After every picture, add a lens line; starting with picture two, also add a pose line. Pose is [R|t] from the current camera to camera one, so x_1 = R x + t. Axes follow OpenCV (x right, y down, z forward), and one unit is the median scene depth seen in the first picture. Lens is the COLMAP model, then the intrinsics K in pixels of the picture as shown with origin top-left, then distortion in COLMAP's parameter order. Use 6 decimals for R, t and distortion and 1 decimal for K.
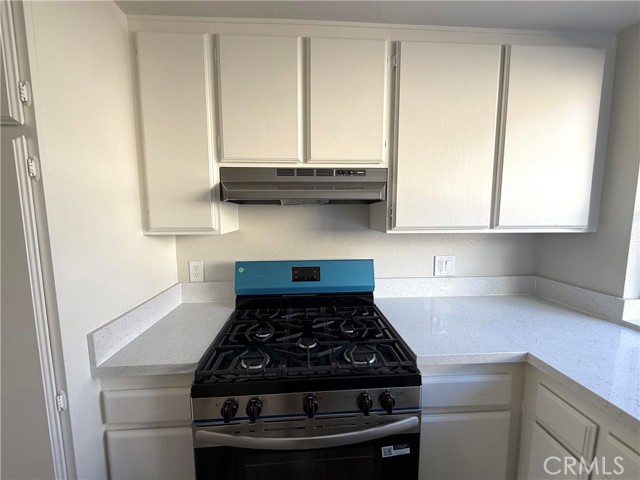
lens RADIAL K [[255.0, 0, 319.0], [0, 255.0, 239.9], [0, 0, 1]] dist [0.000016, -0.000182]
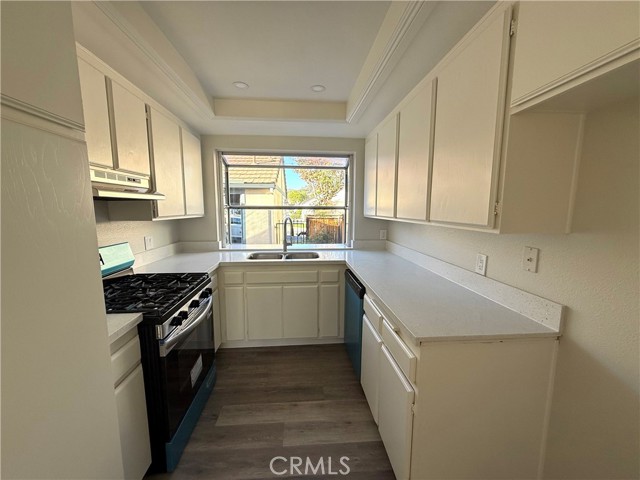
lens RADIAL K [[255.0, 0, 319.0], [0, 255.0, 239.9], [0, 0, 1]] dist [0.000016, -0.000182]
pose [[-0.018414, -0.119694, 0.992640, -1.401575], [0.100817, 0.987526, 0.120948, 0.004826], [-0.994735, 0.102302, -0.006118, -0.010280]]
